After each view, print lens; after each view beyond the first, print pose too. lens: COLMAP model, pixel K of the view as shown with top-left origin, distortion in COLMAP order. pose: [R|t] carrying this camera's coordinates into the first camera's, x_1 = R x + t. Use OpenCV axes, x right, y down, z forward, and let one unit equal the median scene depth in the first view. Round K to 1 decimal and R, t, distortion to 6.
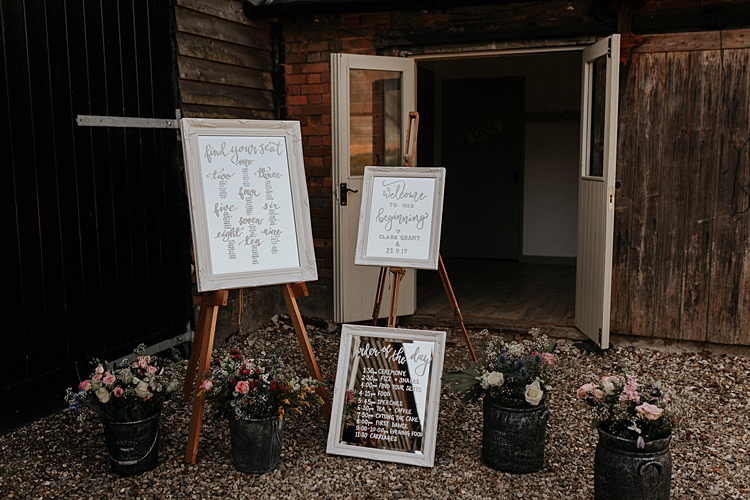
lens RADIAL K [[799.2, 0, 375.0], [0, 799.2, 250.0], [0, 0, 1]] dist [0.025243, 0.014693]
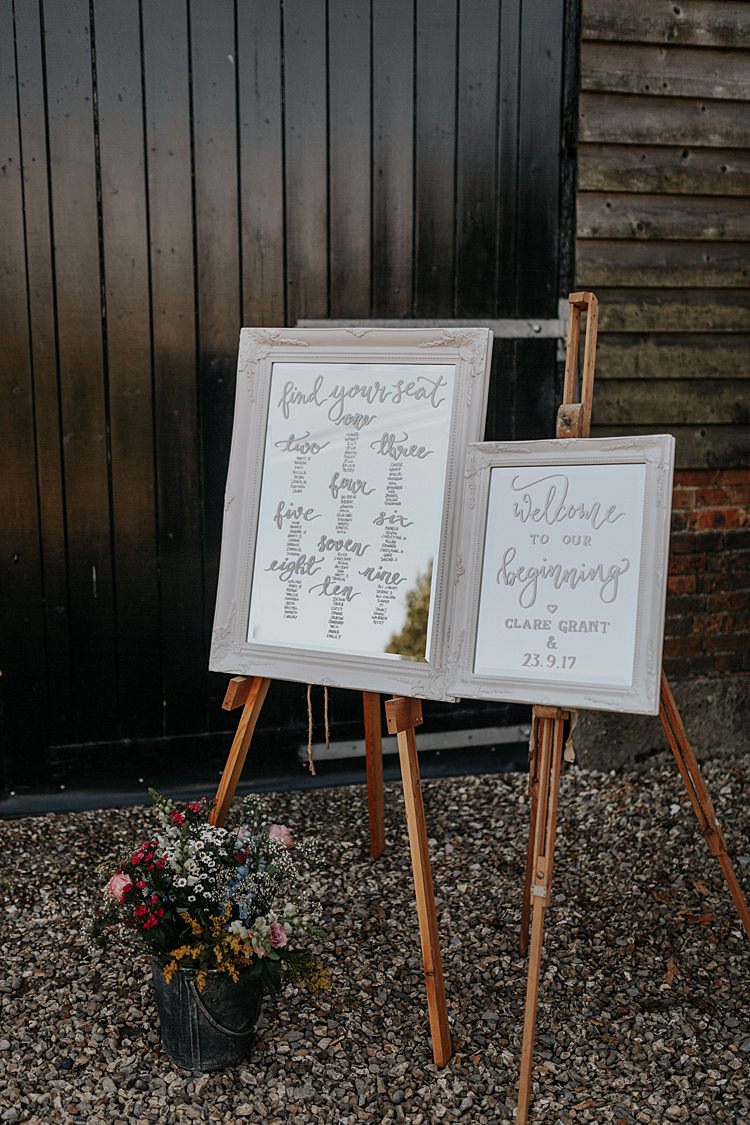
lens RADIAL K [[1136.8, 0, 375.0], [0, 1136.8, 562.5], [0, 0, 1]] dist [0.009100, 0.012643]
pose [[0.561920, 0.157667, -0.812026, 0.395336], [-0.105548, 0.987309, 0.118662, -0.106900], [0.820430, 0.019029, 0.571430, 0.627823]]
